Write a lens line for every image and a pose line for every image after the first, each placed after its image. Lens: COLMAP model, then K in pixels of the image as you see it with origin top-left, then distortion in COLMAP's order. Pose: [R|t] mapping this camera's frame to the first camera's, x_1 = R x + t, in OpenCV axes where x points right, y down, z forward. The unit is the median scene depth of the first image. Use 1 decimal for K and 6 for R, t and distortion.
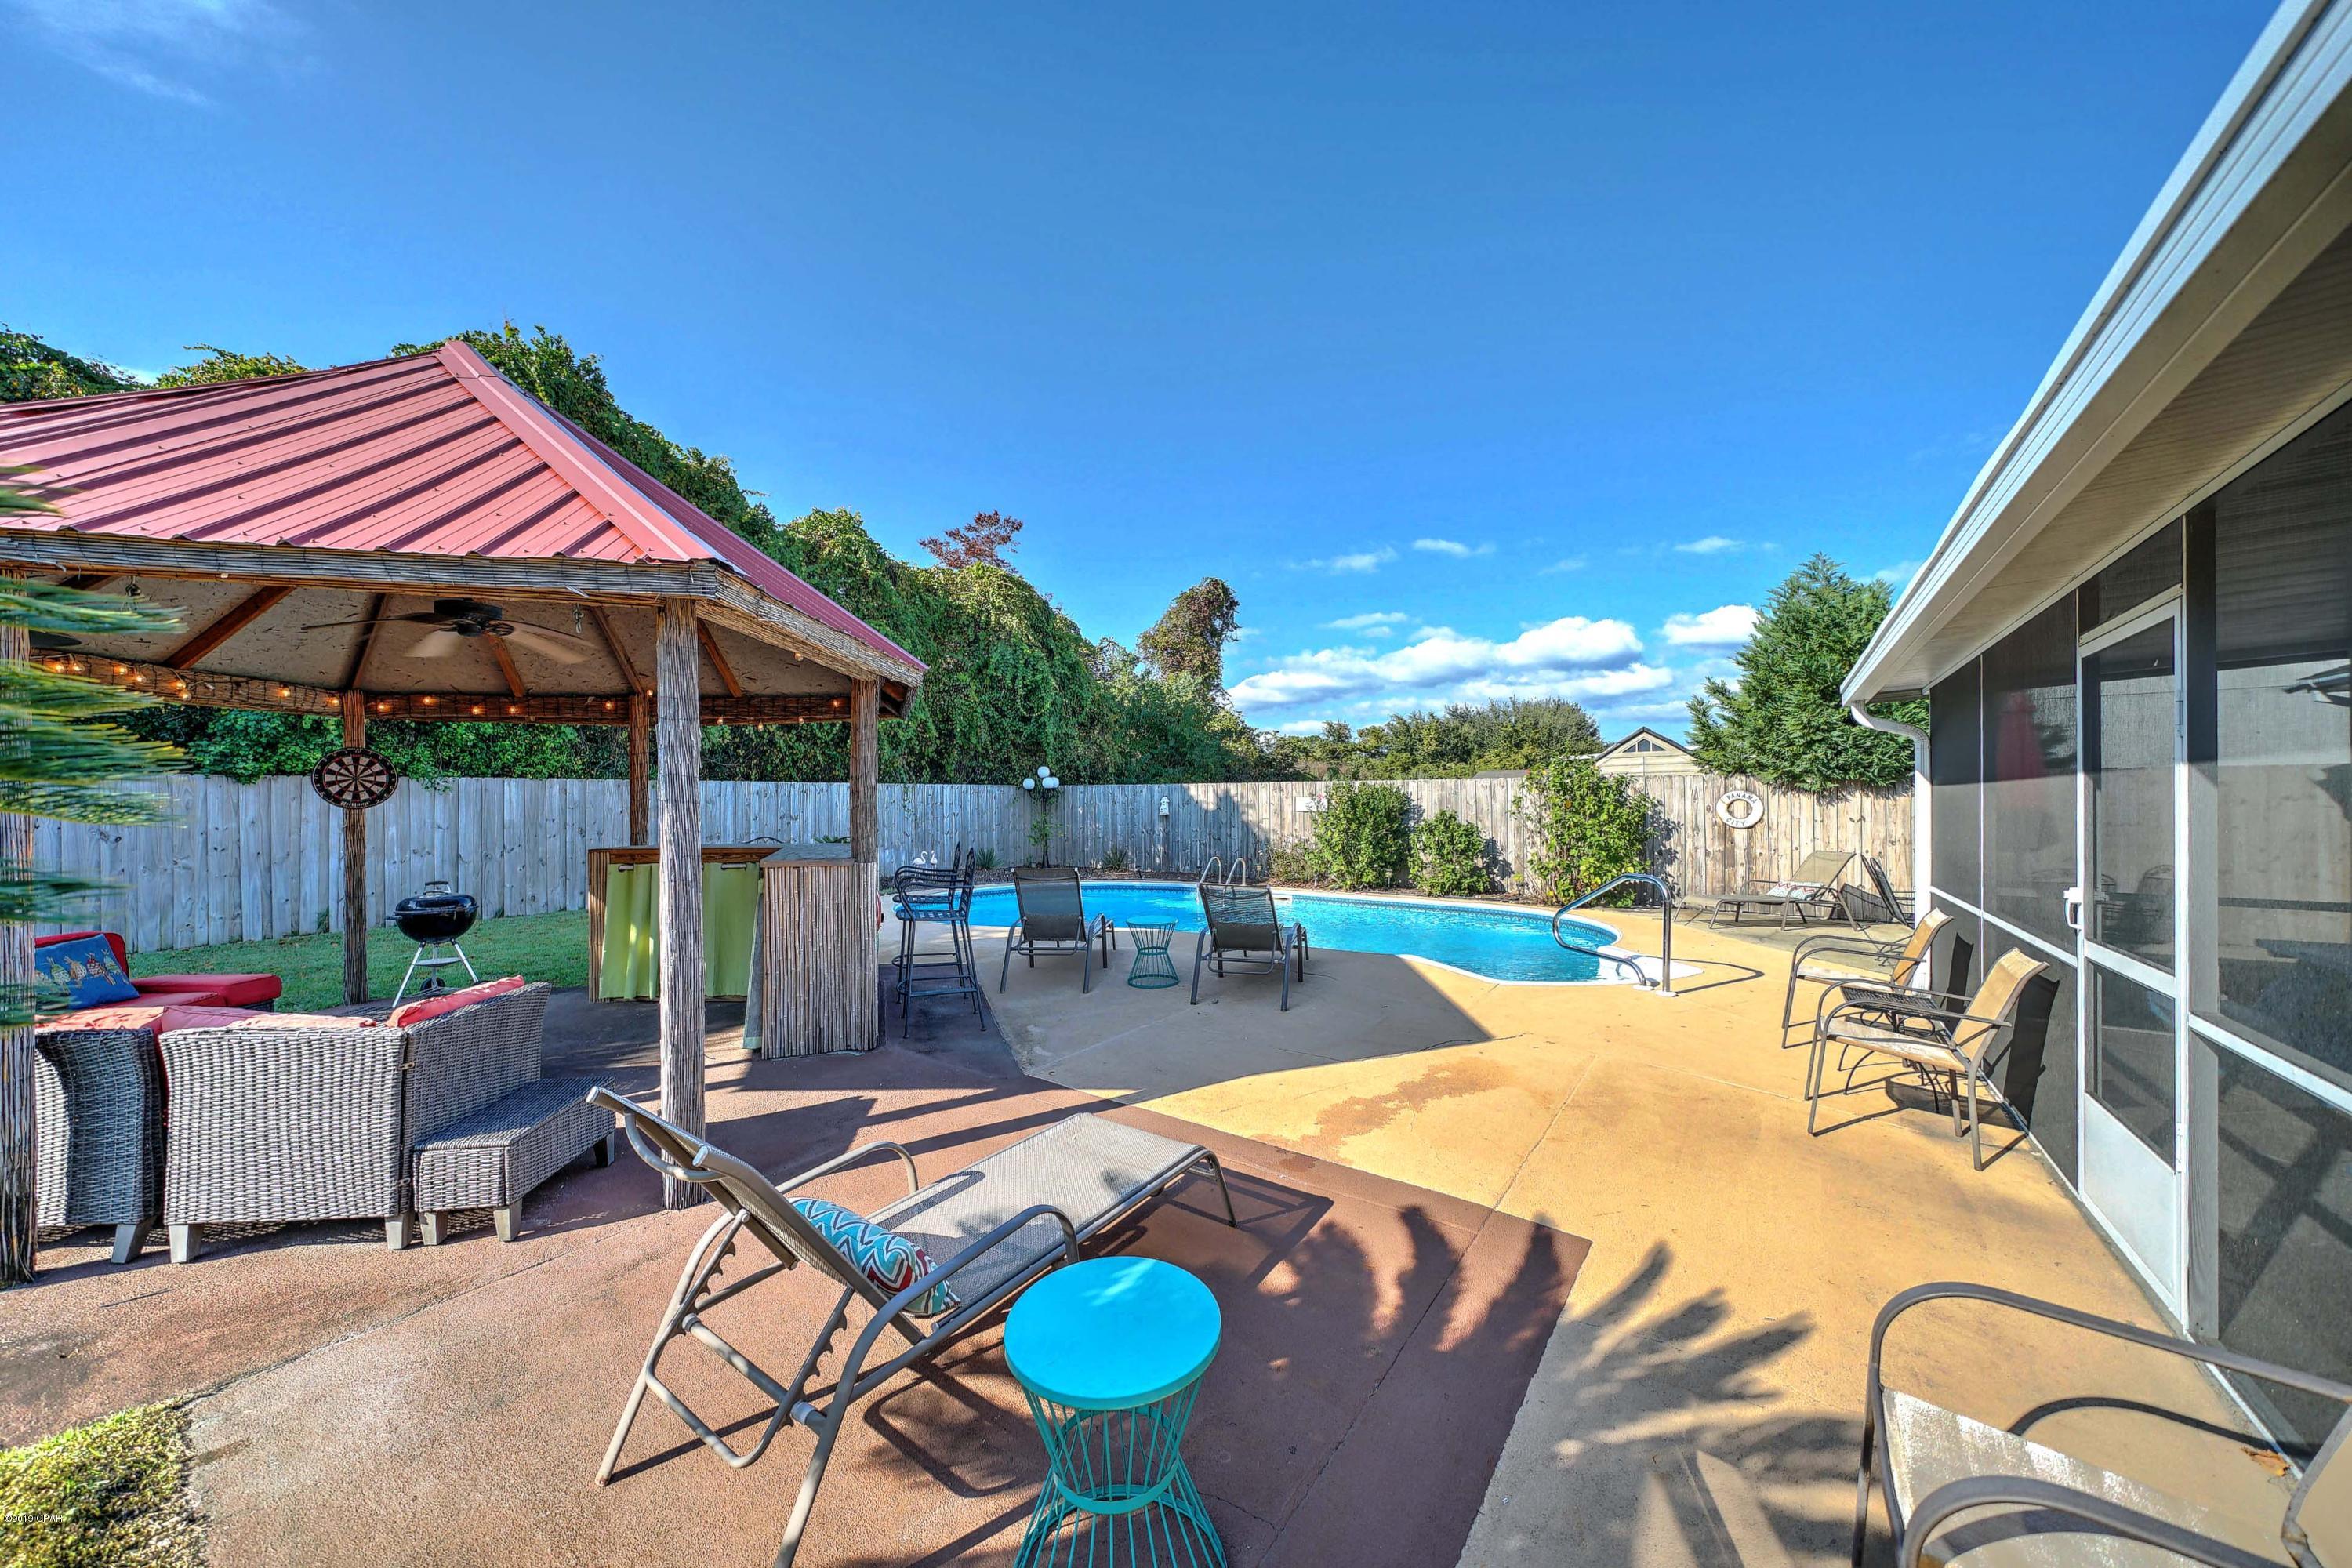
lens RADIAL K [[793.7, 0, 1168.5], [0, 793.7, 798.1], [0, 0, 1]] dist [0.006267, -0.000268]
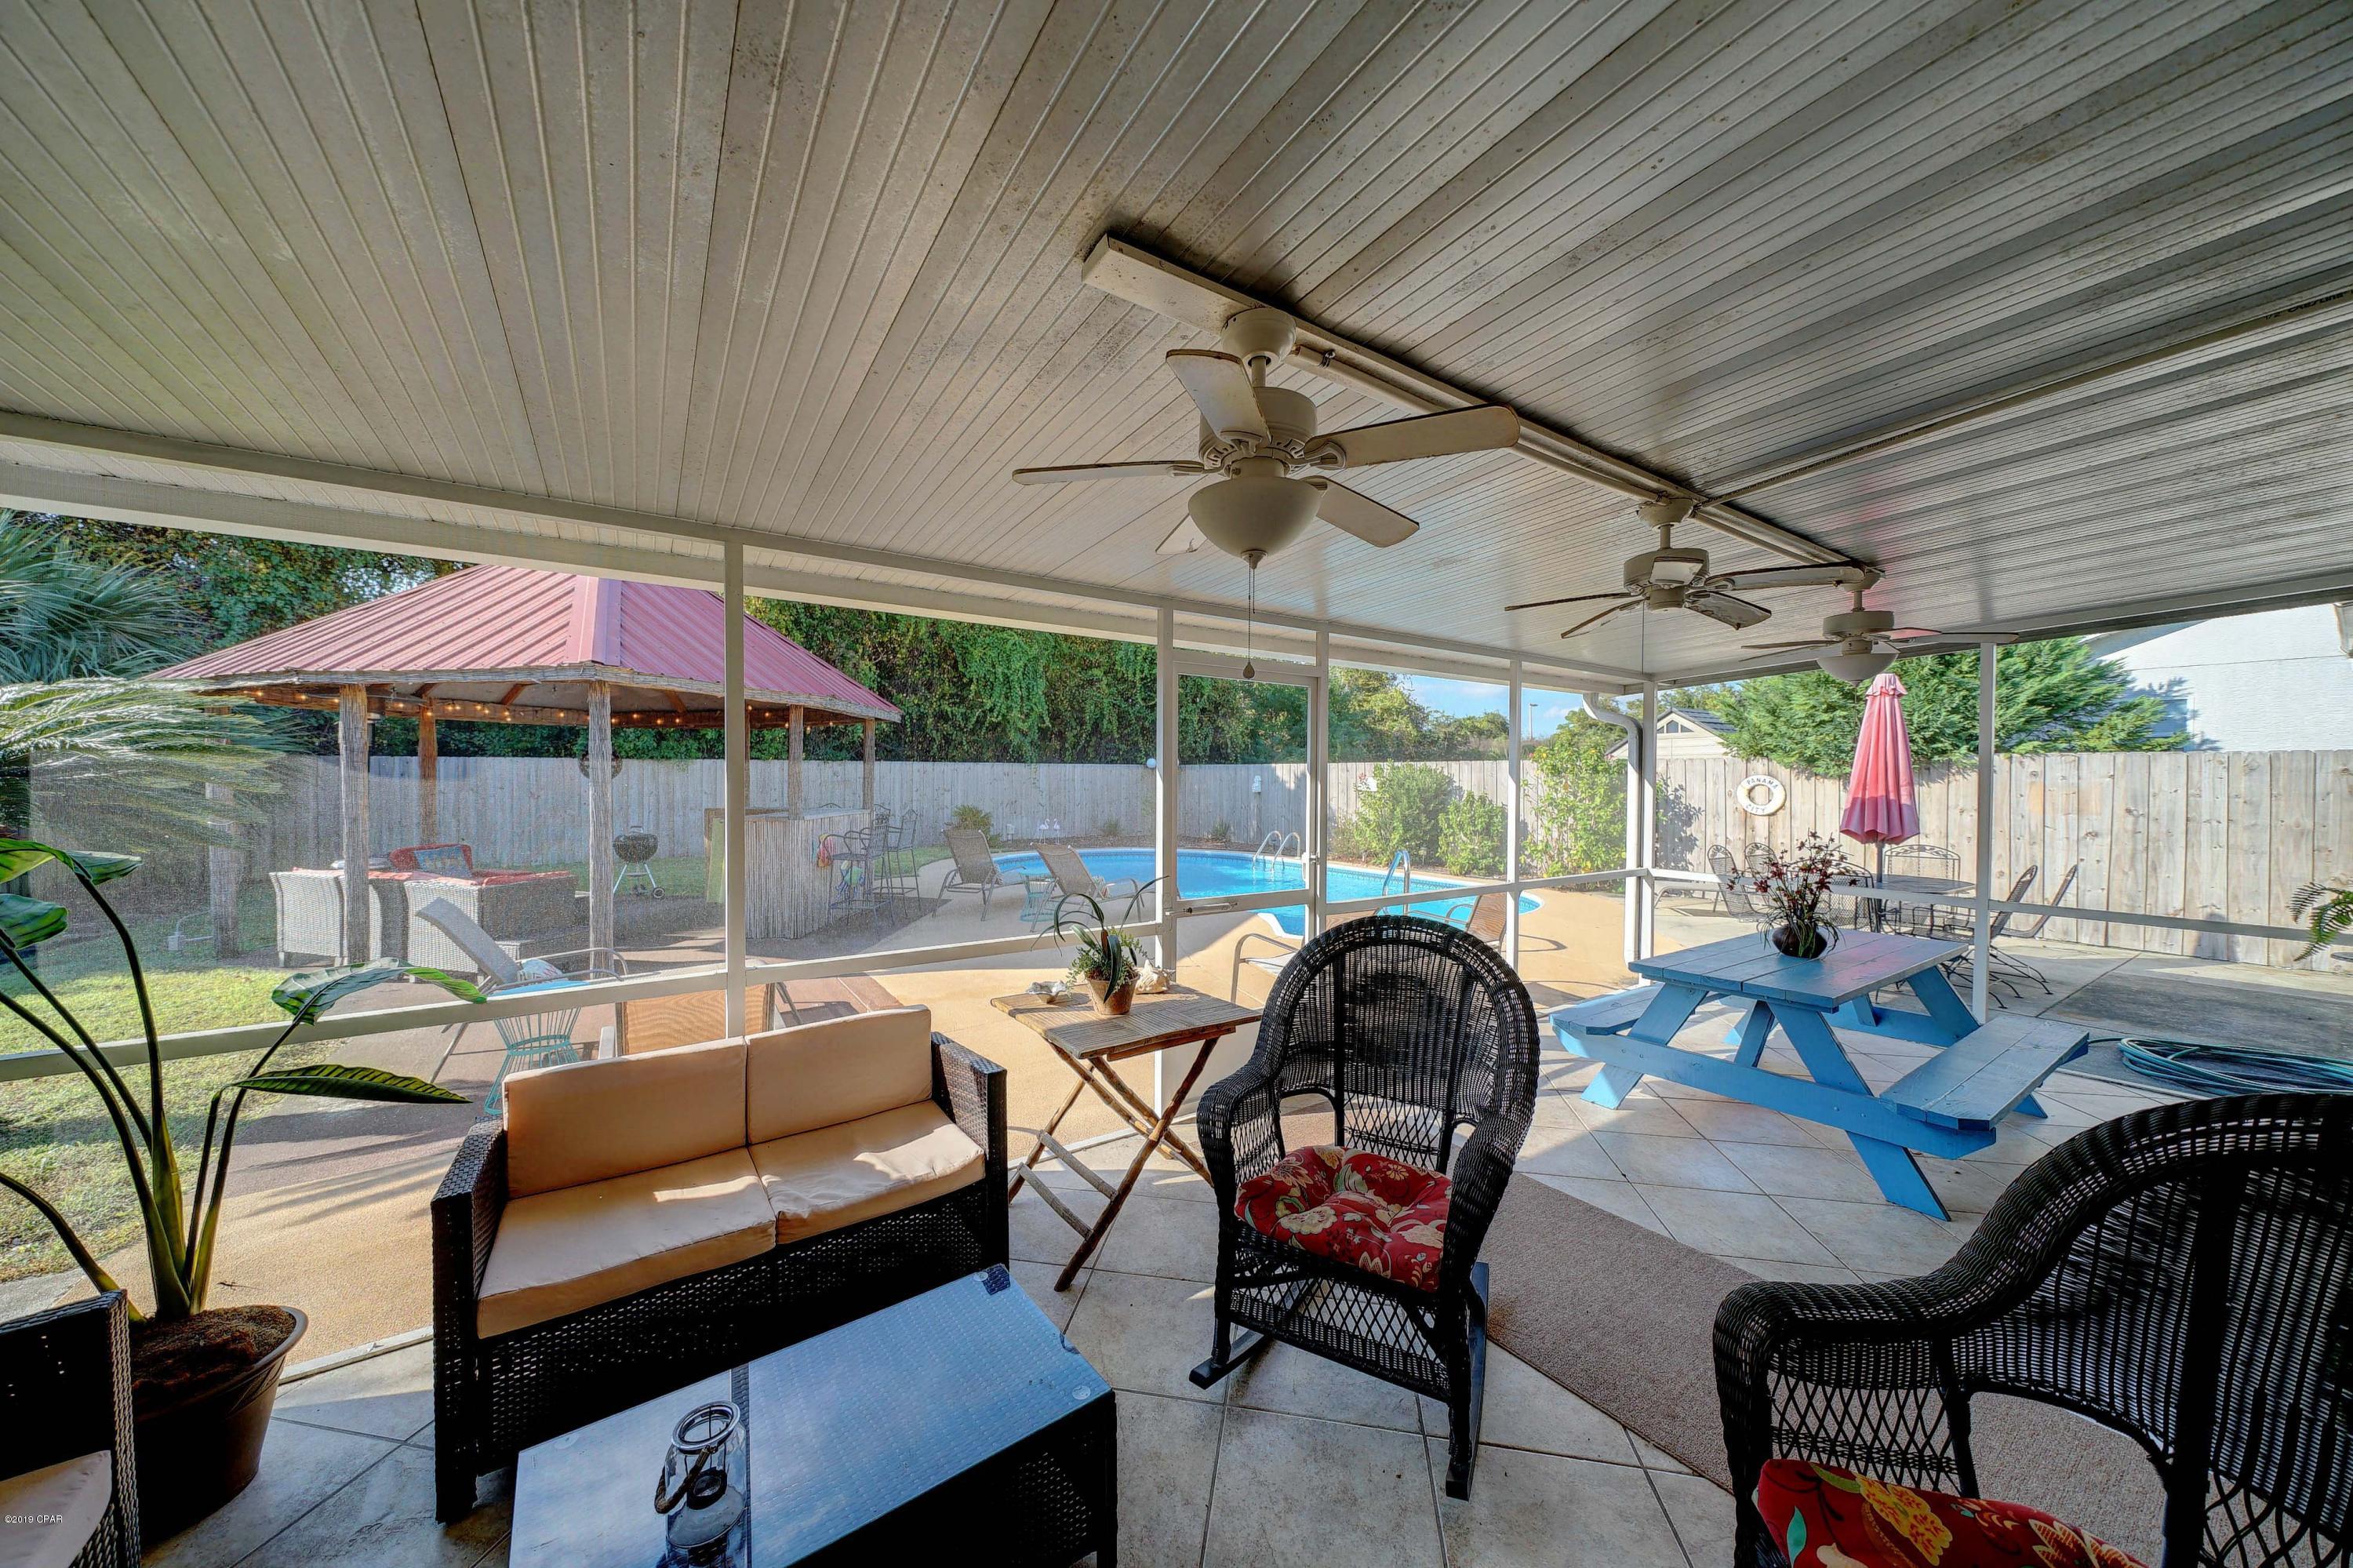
lens RADIAL K [[794.1, 0, 1183.4], [0, 794.1, 791.5], [0, 0, 1]] dist [0.006267, -0.000268]
pose [[0.945377, 0.014282, -0.325665, 0.384143], [-0.006929, 0.999694, 0.023727, -0.007891], [0.325904, -0.020174, 0.945187, -0.105158]]
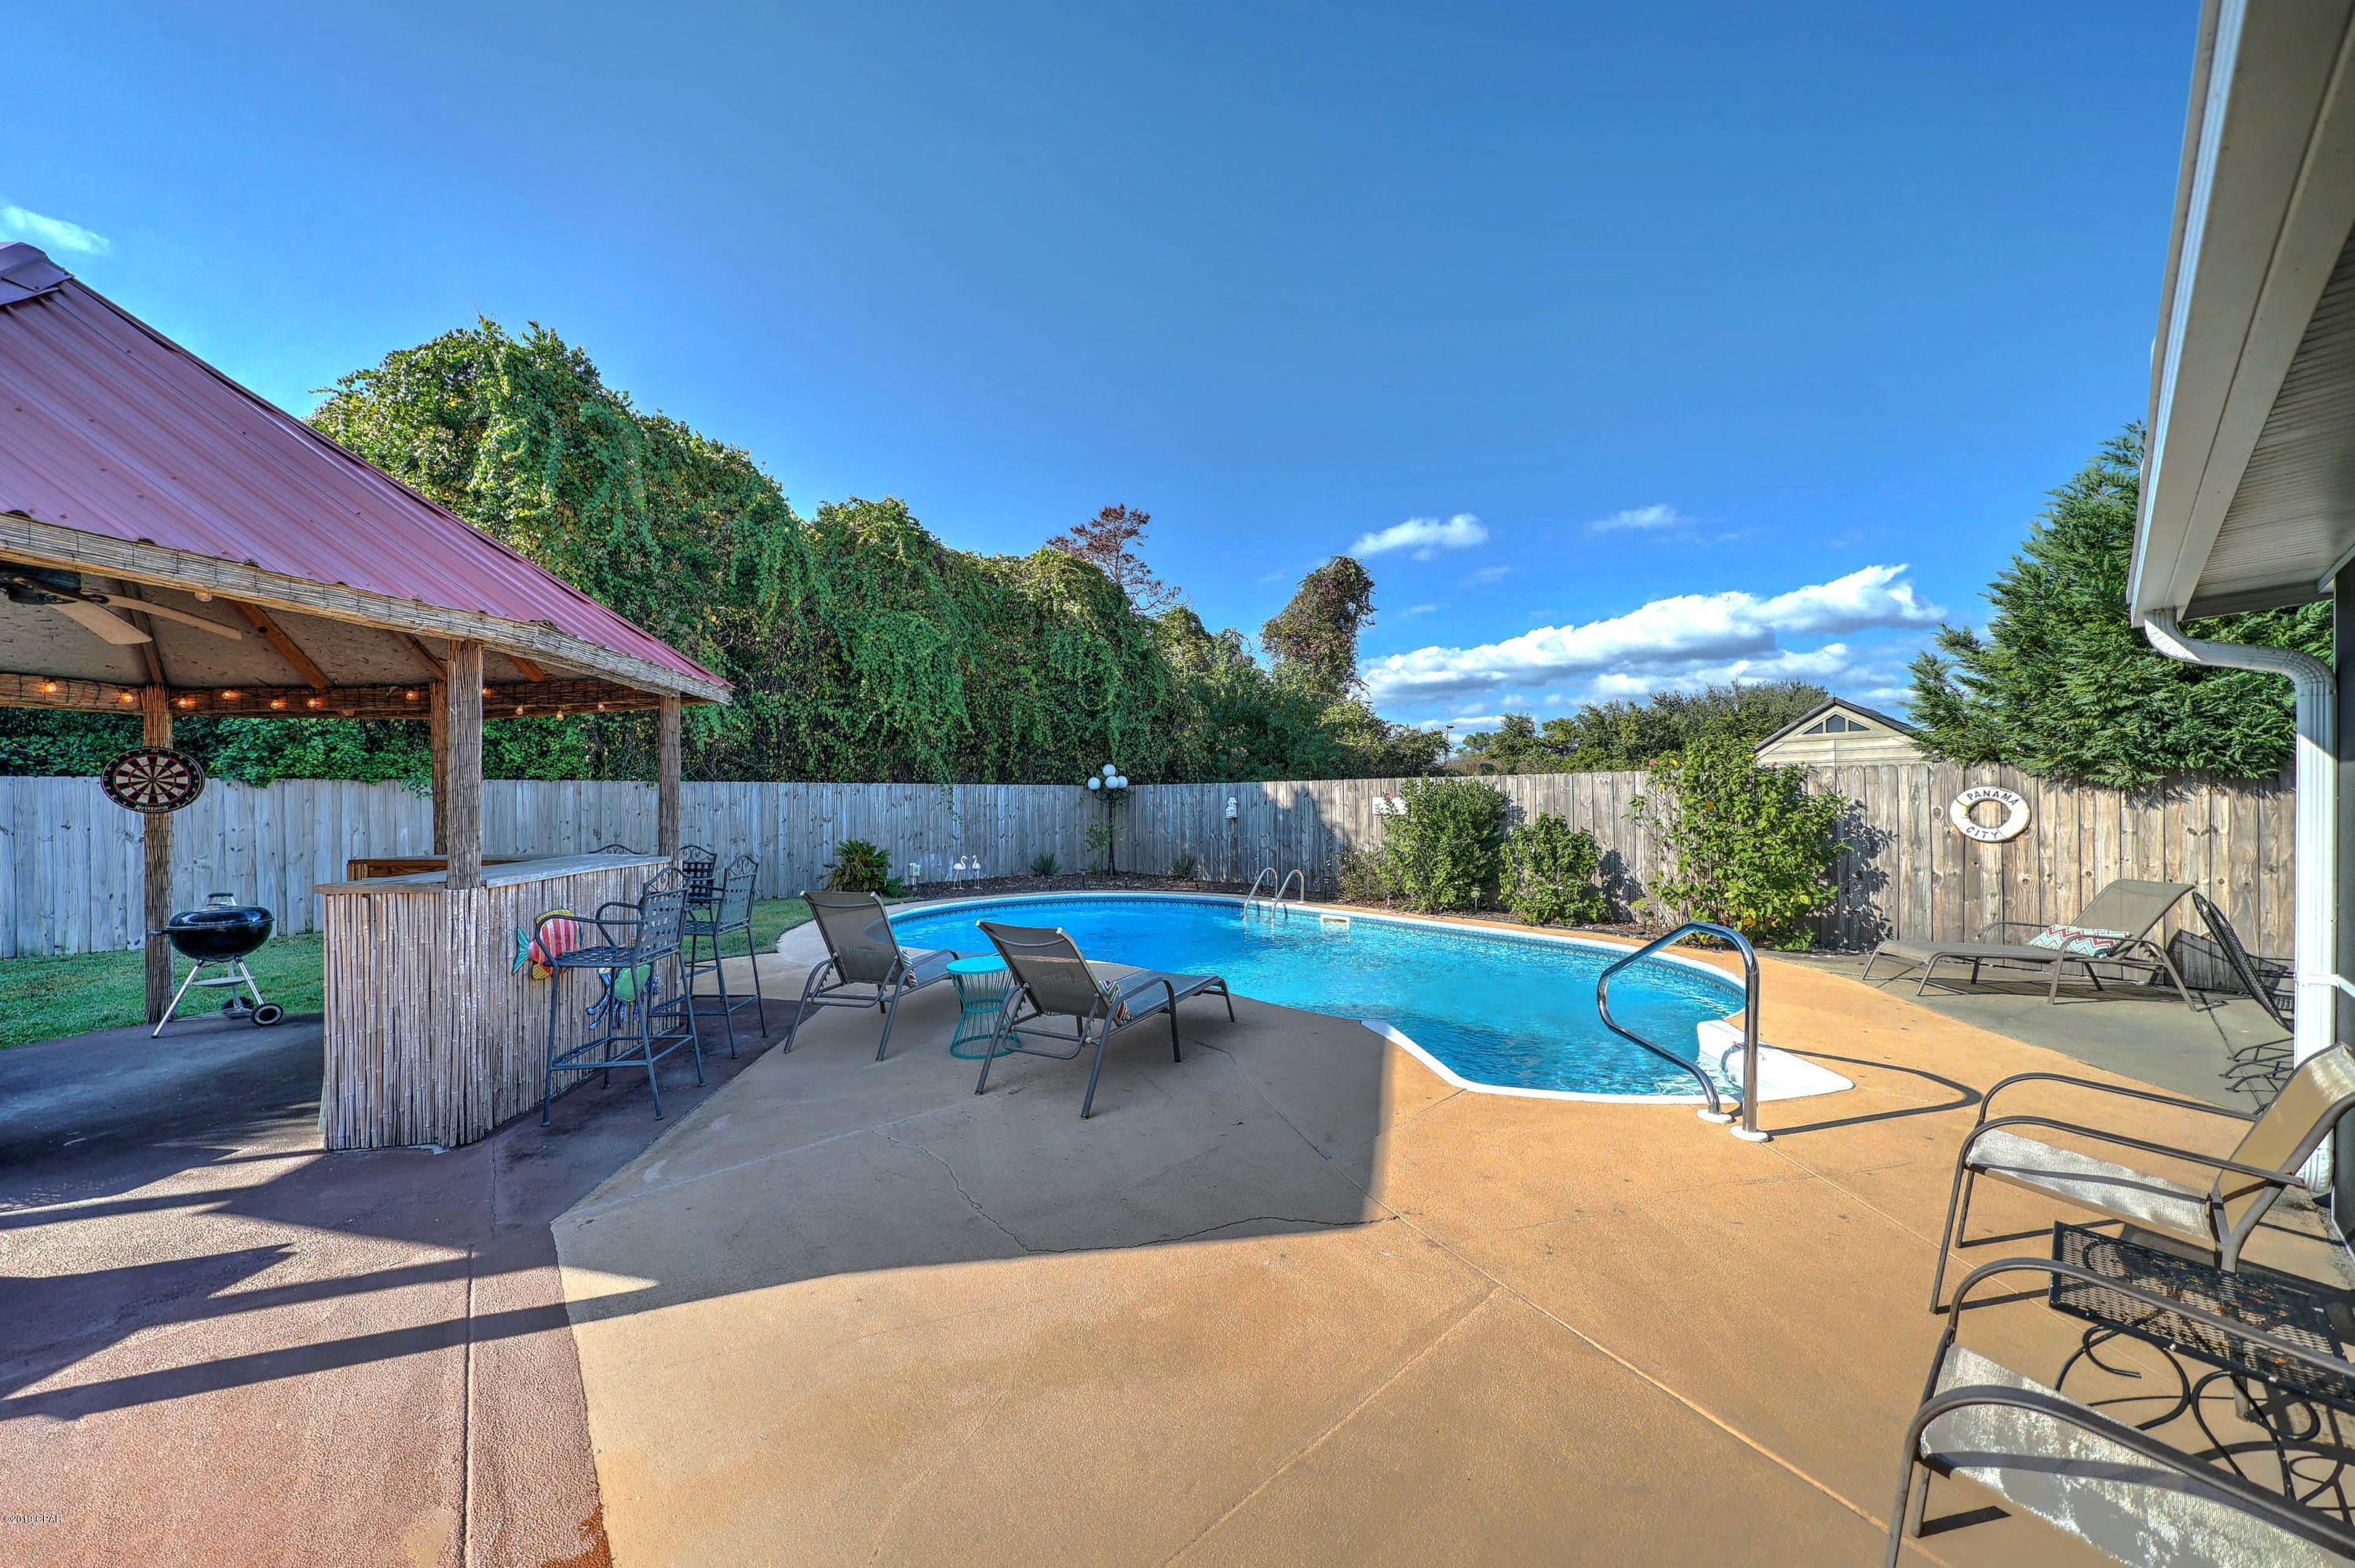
lens RADIAL K [[794.6, 0, 1181.8], [0, 794.6, 800.7], [0, 0, 1]] dist [0.006267, -0.000268]
pose [[0.977393, -0.001527, -0.211427, 0.190461], [0.002116, 0.999994, 0.002560, -0.000426], [0.211422, -0.002950, 0.977390, 0.190193]]
